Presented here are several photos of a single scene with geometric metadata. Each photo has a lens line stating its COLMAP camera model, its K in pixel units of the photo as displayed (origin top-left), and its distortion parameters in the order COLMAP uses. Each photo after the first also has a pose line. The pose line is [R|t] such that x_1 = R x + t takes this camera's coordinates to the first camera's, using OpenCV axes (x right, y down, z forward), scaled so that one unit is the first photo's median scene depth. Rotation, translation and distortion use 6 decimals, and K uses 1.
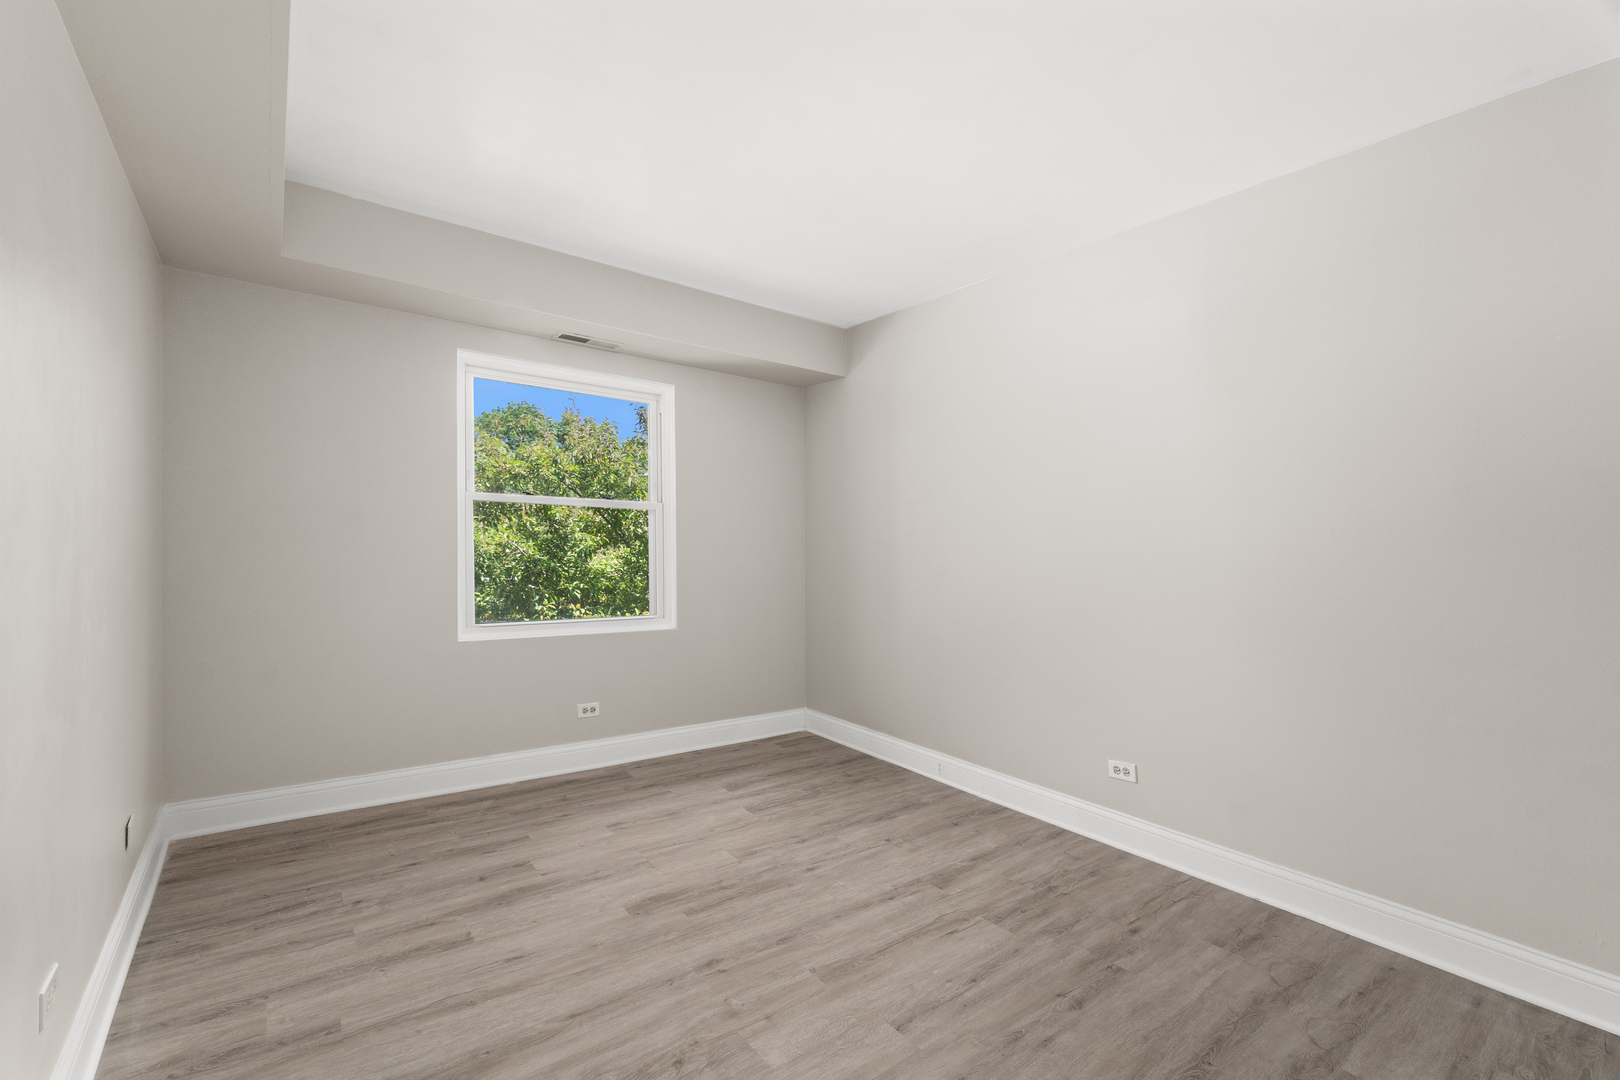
lens RADIAL K [[708.7, 0, 812.4], [0, 708.7, 540.1], [0, 0, 1]] dist [-0.000302, -0.000053]
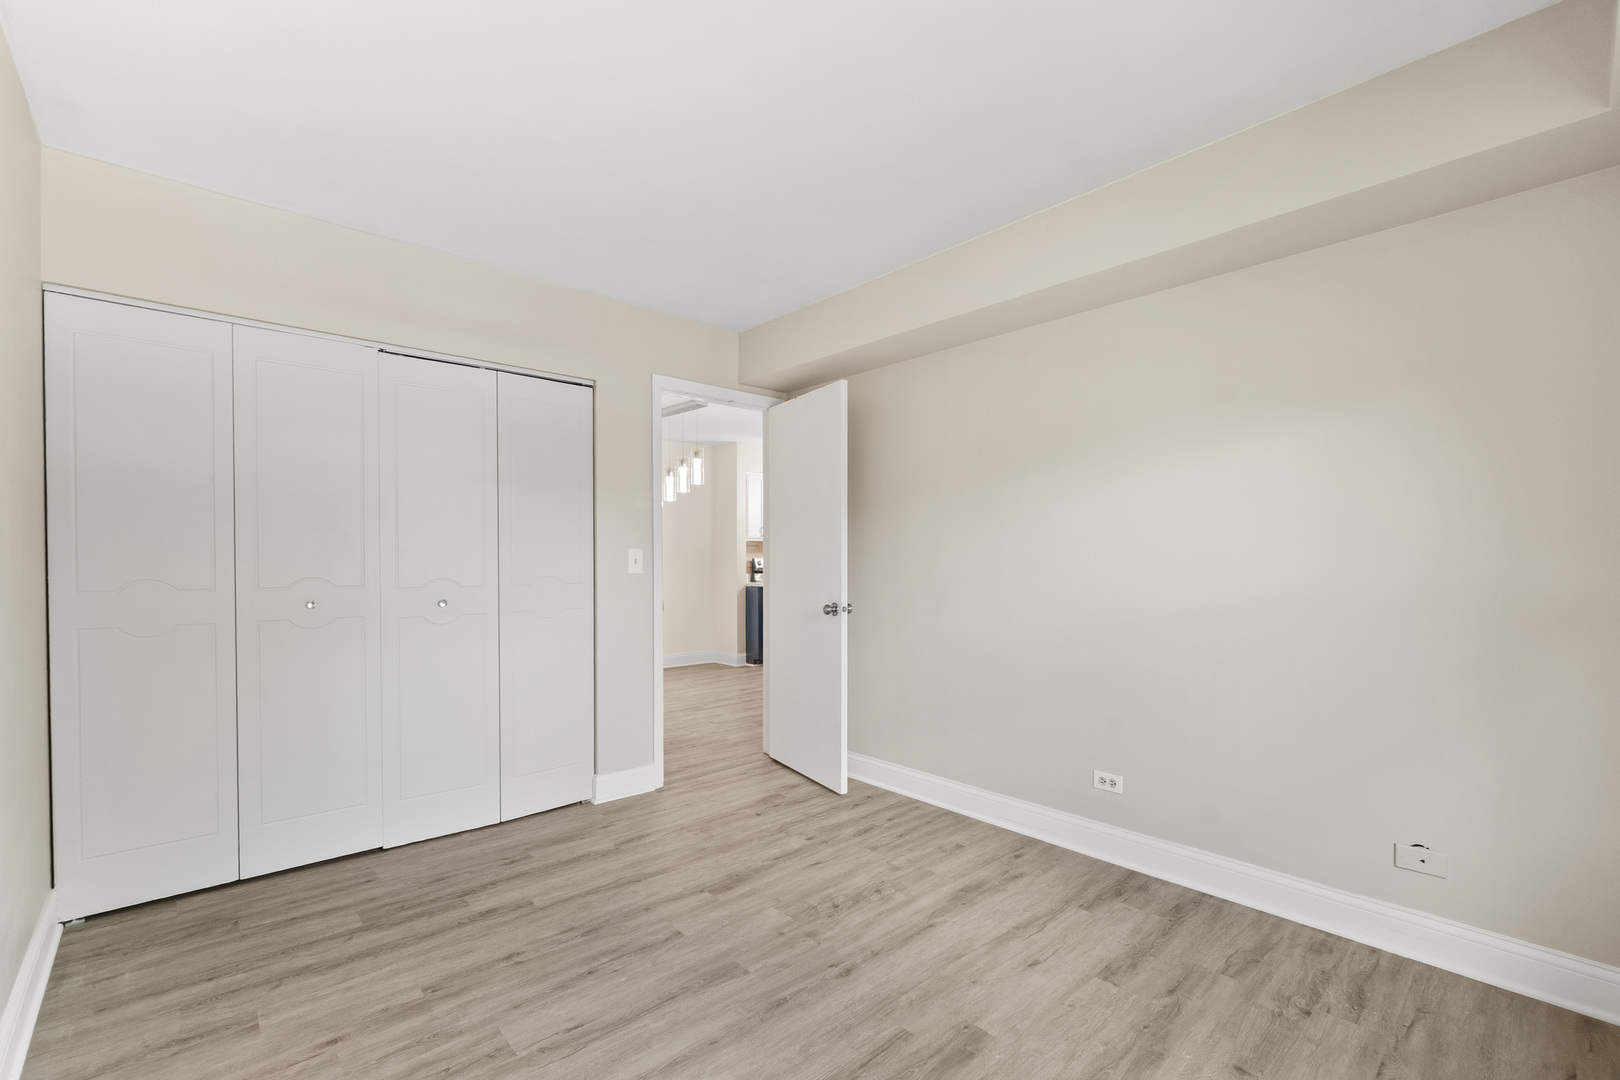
lens RADIAL K [[708.7, 0, 807.6], [0, 708.7, 549.5], [0, 0, 1]] dist [-0.000302, -0.000053]
pose [[-0.995631, -0.029881, -0.088470, 0.020652], [-0.028040, 0.999365, -0.021978, 0.014180], [0.089071, -0.019401, -0.995836, 2.020681]]
